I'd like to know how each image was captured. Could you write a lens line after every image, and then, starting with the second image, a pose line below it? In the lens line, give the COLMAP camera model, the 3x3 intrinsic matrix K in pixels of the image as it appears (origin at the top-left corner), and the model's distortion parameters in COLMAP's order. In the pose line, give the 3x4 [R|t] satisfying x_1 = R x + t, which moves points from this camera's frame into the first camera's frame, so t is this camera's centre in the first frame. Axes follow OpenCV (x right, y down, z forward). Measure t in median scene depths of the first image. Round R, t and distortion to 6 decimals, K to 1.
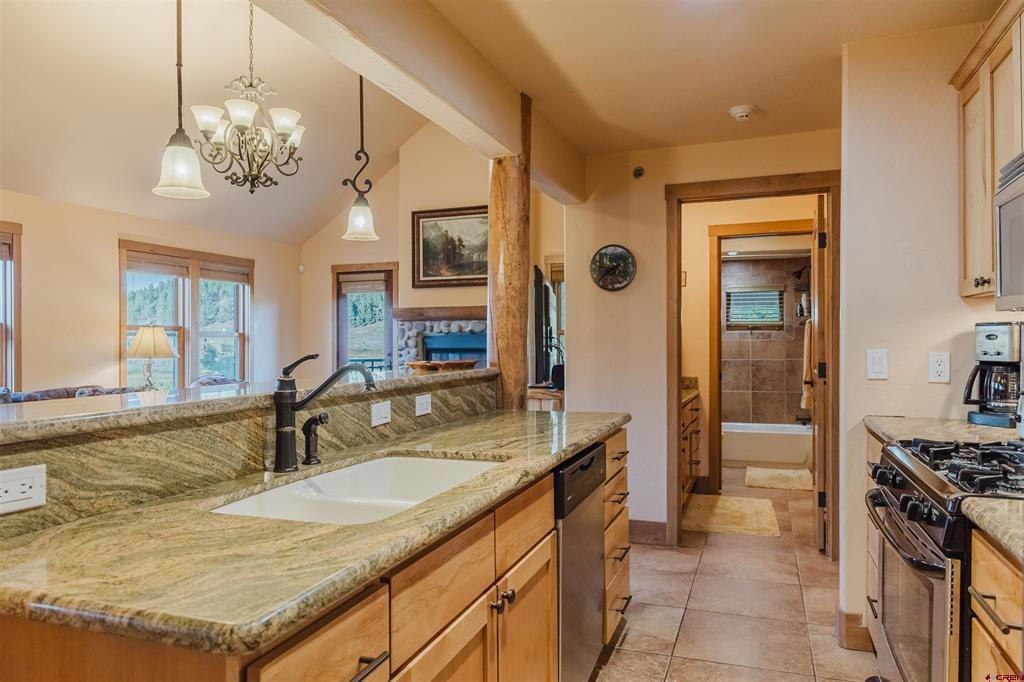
lens RADIAL K [[686.5, 0, 510.4], [0, 686.5, 334.4], [0, 0, 1]] dist [0.008548, -0.001778]
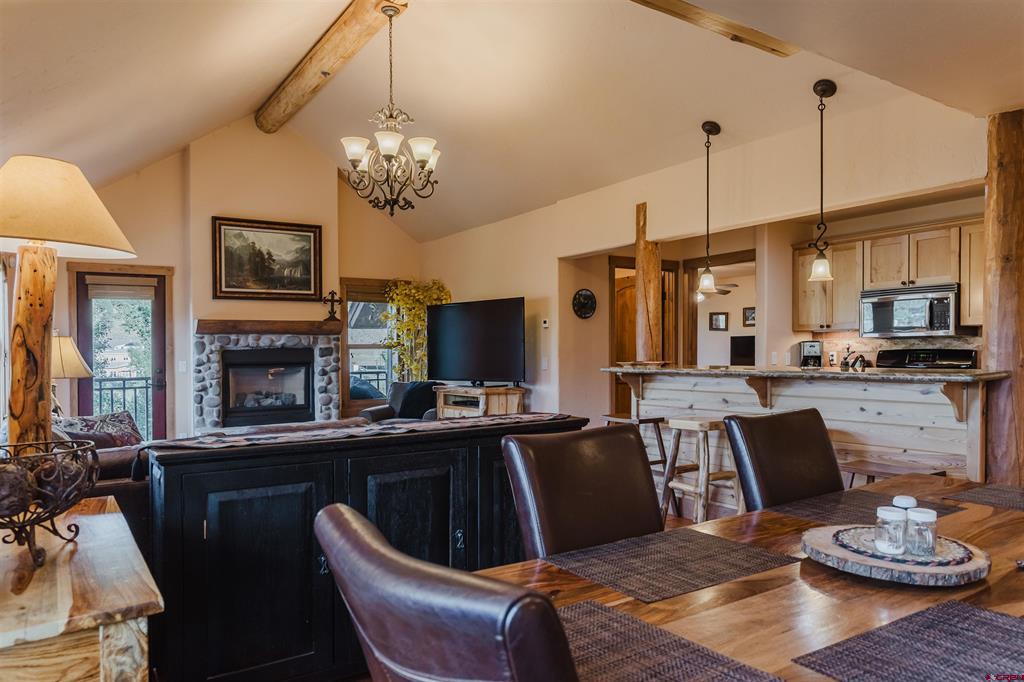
lens RADIAL K [[686.5, 0, 511.0], [0, 686.5, 346.3], [0, 0, 1]] dist [0.008548, -0.001778]
pose [[0.571055, -0.003155, 0.820906, -1.152663], [0.005073, 0.999987, 0.000315, -0.001725], [-0.820896, 0.003985, 0.571063, 0.230884]]
